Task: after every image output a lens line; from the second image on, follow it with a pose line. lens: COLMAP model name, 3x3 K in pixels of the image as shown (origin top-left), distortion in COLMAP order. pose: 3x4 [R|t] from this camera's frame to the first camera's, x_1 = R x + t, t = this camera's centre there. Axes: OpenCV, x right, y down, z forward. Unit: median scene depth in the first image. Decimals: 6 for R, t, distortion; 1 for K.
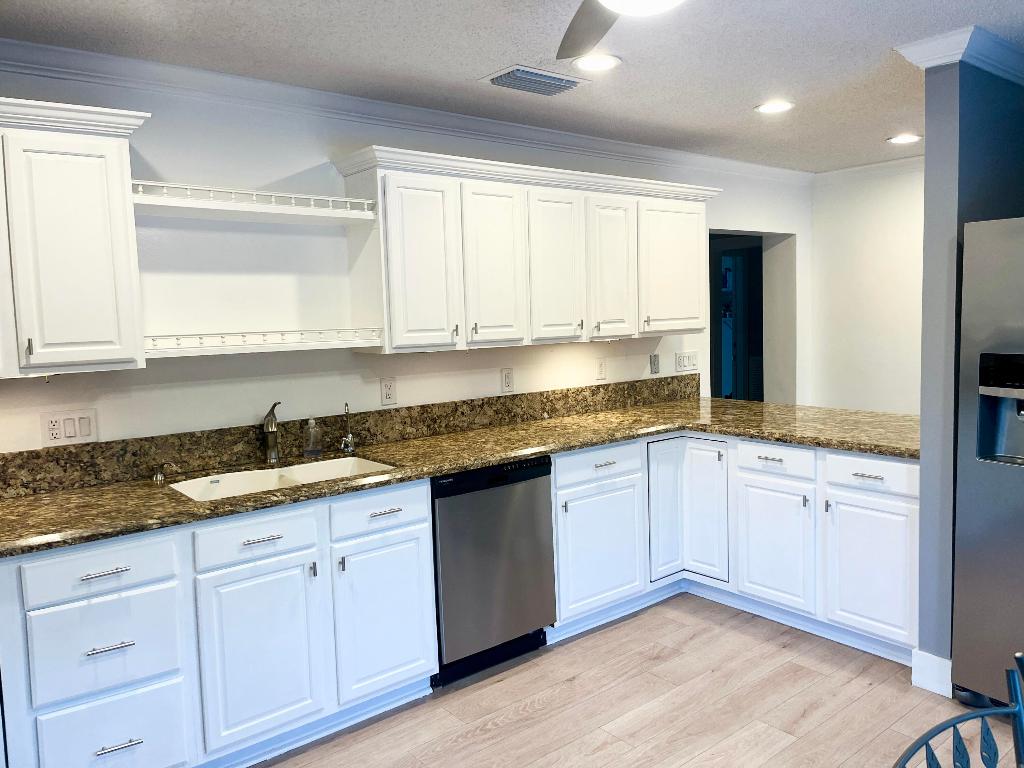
lens RADIAL K [[781.7, 0, 511.9], [0, 781.7, 377.3], [0, 0, 1]] dist [0.080978, -0.107200]
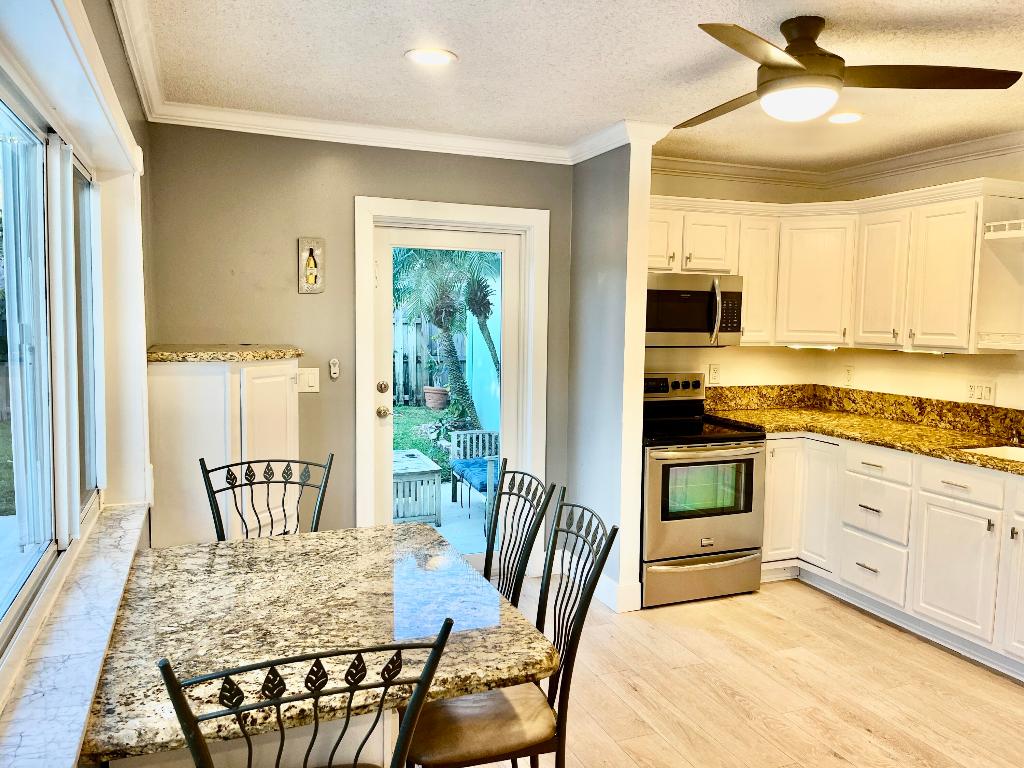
lens RADIAL K [[771.3, 0, 524.1], [0, 771.3, 383.3], [0, 0, 1]] dist [0.066673, -0.081793]
pose [[-0.300496, 0.108106, -0.947637, 0.902156], [-0.090018, 0.985906, 0.141016, -0.068891], [0.949526, 0.127679, -0.286529, 0.508784]]
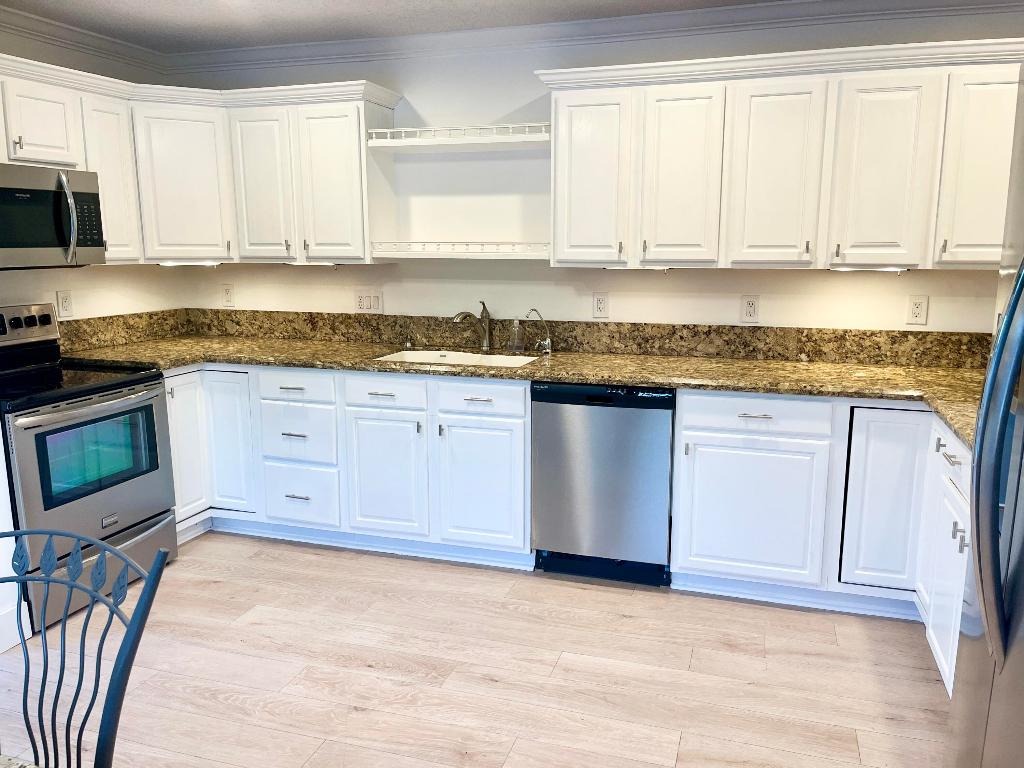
lens RADIAL K [[771.3, 0, 524.1], [0, 771.3, 383.3], [0, 0, 1]] dist [0.066673, -0.081793]
pose [[0.541962, 0.175859, -0.821797, 0.709200], [-0.088413, 0.984365, 0.152341, -0.029937], [0.835739, -0.009906, 0.549037, 0.363471]]
